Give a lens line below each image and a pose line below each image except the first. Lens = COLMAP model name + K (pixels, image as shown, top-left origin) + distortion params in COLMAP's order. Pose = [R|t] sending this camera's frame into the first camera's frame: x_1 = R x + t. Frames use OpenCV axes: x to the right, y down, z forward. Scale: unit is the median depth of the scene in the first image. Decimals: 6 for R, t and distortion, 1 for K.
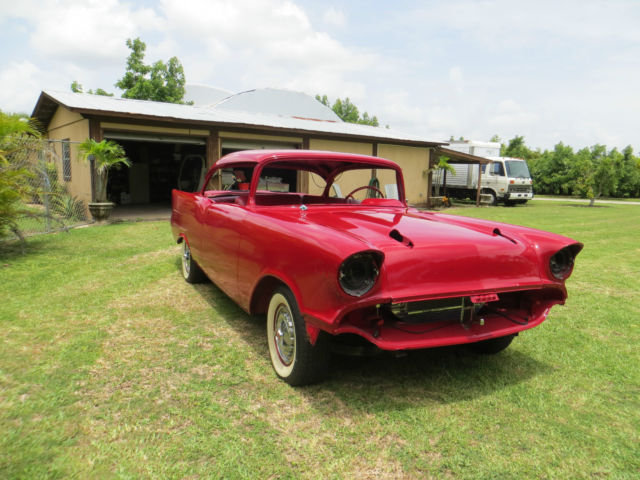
lens RADIAL K [[471.7, 0, 320.0], [0, 471.7, 240.0], [0, 0, 1]] dist [-0.040585, -0.003923]
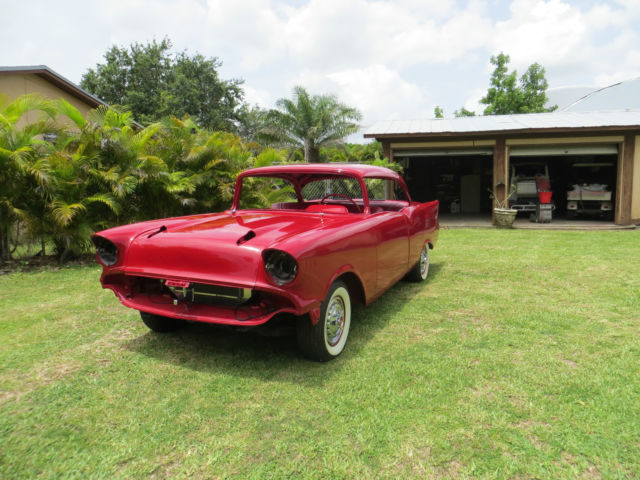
lens RADIAL K [[467.1, 0, 320.0], [0, 467.1, 240.0], [0, 0, 1]] dist [-0.012379, -0.012844]
pose [[0.627335, 0.056433, -0.776702, 0.218008], [-0.073979, 0.997179, 0.012700, -0.004829], [0.775228, 0.049492, 0.629740, 0.072486]]
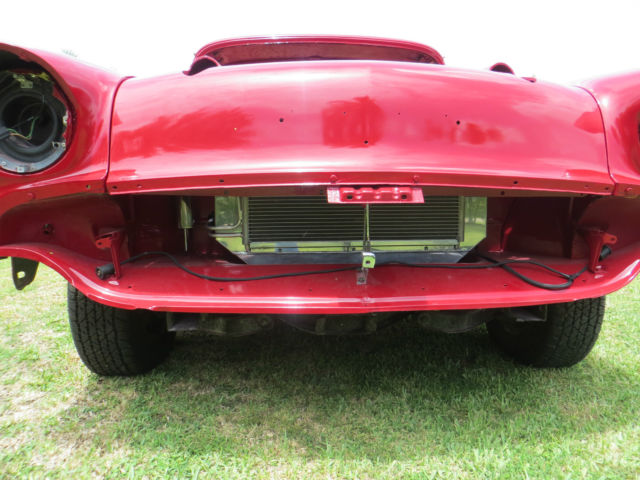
lens RADIAL K [[467.1, 0, 320.0], [0, 467.1, 240.0], [0, 0, 1]] dist [-0.012379, -0.012844]
pose [[0.918345, 0.003294, -0.395767, 0.065166], [-0.009961, 0.999841, -0.014790, 0.023481], [0.395656, 0.017525, 0.918232, 0.090622]]
